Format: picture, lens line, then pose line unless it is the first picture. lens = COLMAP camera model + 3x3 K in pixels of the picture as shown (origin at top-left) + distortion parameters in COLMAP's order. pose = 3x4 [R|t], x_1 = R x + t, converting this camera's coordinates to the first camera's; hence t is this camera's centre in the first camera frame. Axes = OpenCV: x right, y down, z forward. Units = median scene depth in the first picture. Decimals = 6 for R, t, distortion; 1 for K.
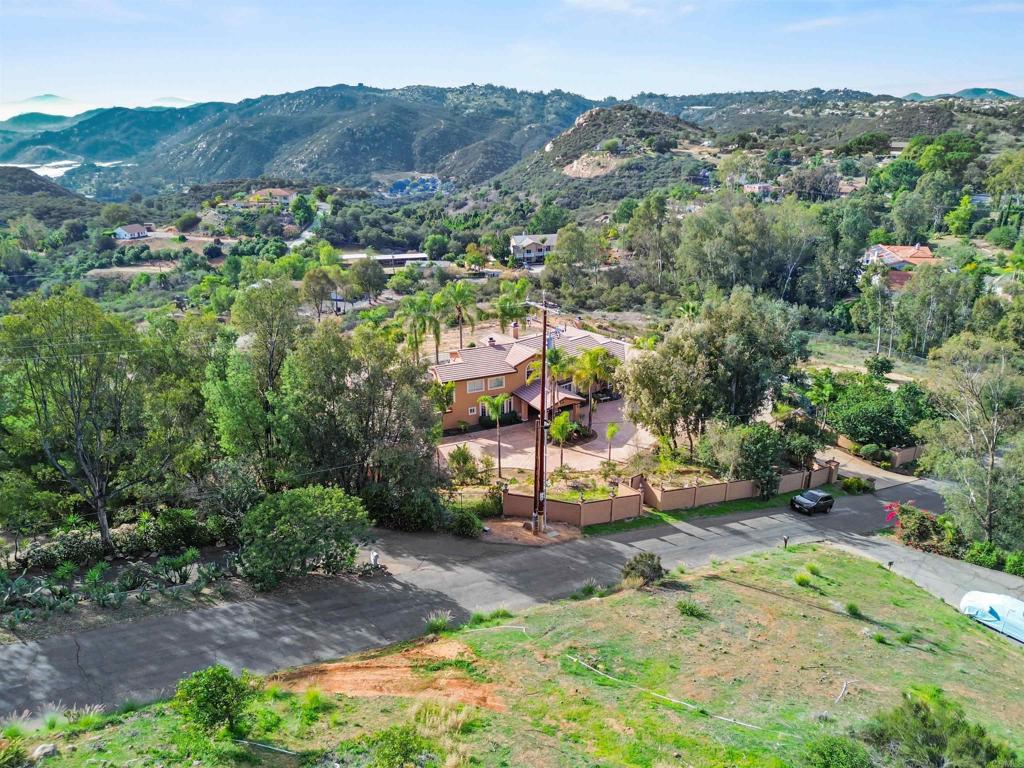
lens RADIAL K [[721.4, 0, 513.2], [0, 721.4, 384.3], [0, 0, 1]] dist [0.063907, -0.057254]
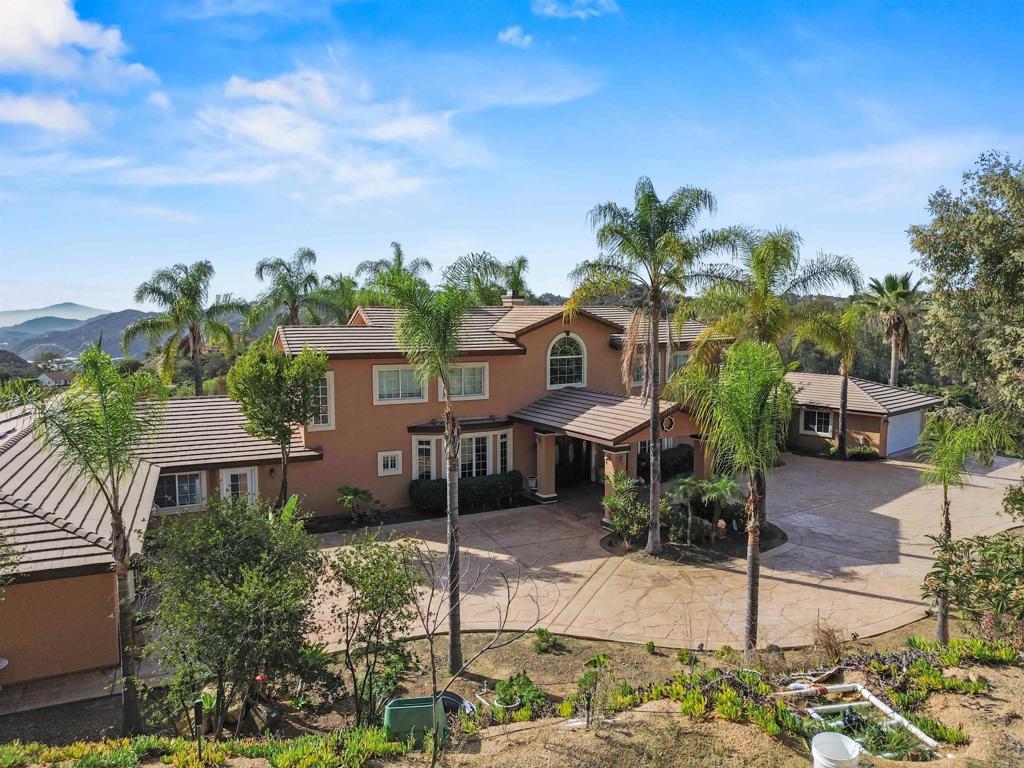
lens RADIAL K [[721.4, 0, 507.3], [0, 721.4, 384.4], [0, 0, 1]] dist [0.063907, -0.057254]
pose [[0.999941, -0.010788, -0.001499, -0.000514], [0.010014, 0.964773, -0.262893, 0.038446], [0.004282, 0.262863, 0.964824, 0.291695]]
